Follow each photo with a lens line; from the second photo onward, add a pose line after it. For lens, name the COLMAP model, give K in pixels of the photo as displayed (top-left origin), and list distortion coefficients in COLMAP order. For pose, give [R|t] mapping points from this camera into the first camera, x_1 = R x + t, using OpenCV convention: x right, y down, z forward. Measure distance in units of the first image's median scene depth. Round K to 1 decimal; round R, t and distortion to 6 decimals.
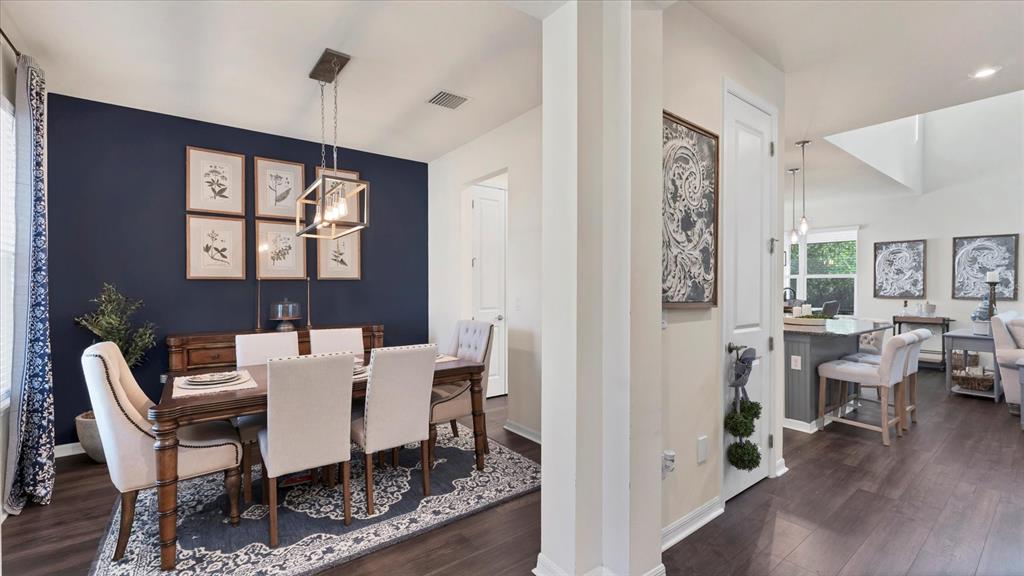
lens RADIAL K [[420.8, 0, 514.1], [0, 420.8, 289.2], [0, 0, 1]] dist [-0.000746, -0.000026]
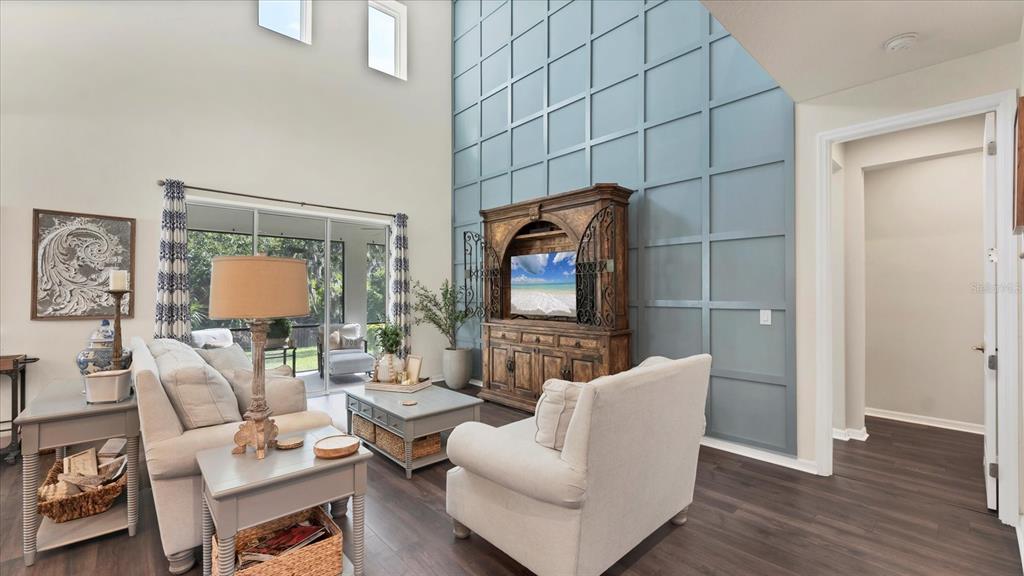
lens RADIAL K [[420.8, 0, 514.1], [0, 420.8, 289.2], [0, 0, 1]] dist [-0.000746, -0.000026]
pose [[-0.096415, 0.008556, 0.995304, 0.434950], [0.008609, 0.999933, -0.007762, -0.007649], [-0.995304, 0.007820, -0.096482, 0.426422]]
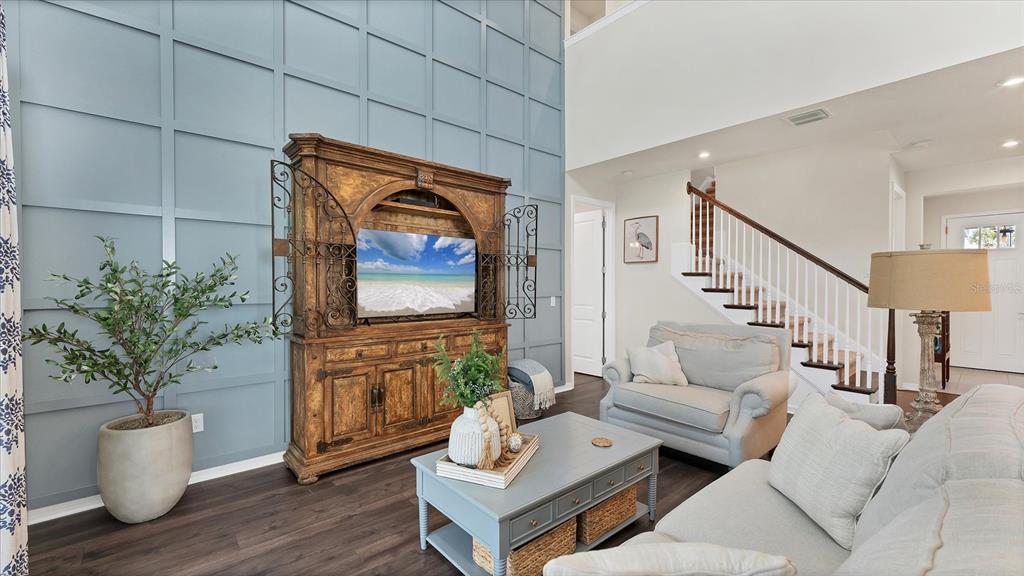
lens RADIAL K [[420.8, 0, 514.1], [0, 420.8, 289.2], [0, 0, 1]] dist [-0.000746, -0.000026]
pose [[-0.997247, 0.007465, -0.073768, 0.551412], [0.006964, 0.999951, 0.007042, -0.007122], [0.073817, 0.006509, -0.997251, 0.507730]]
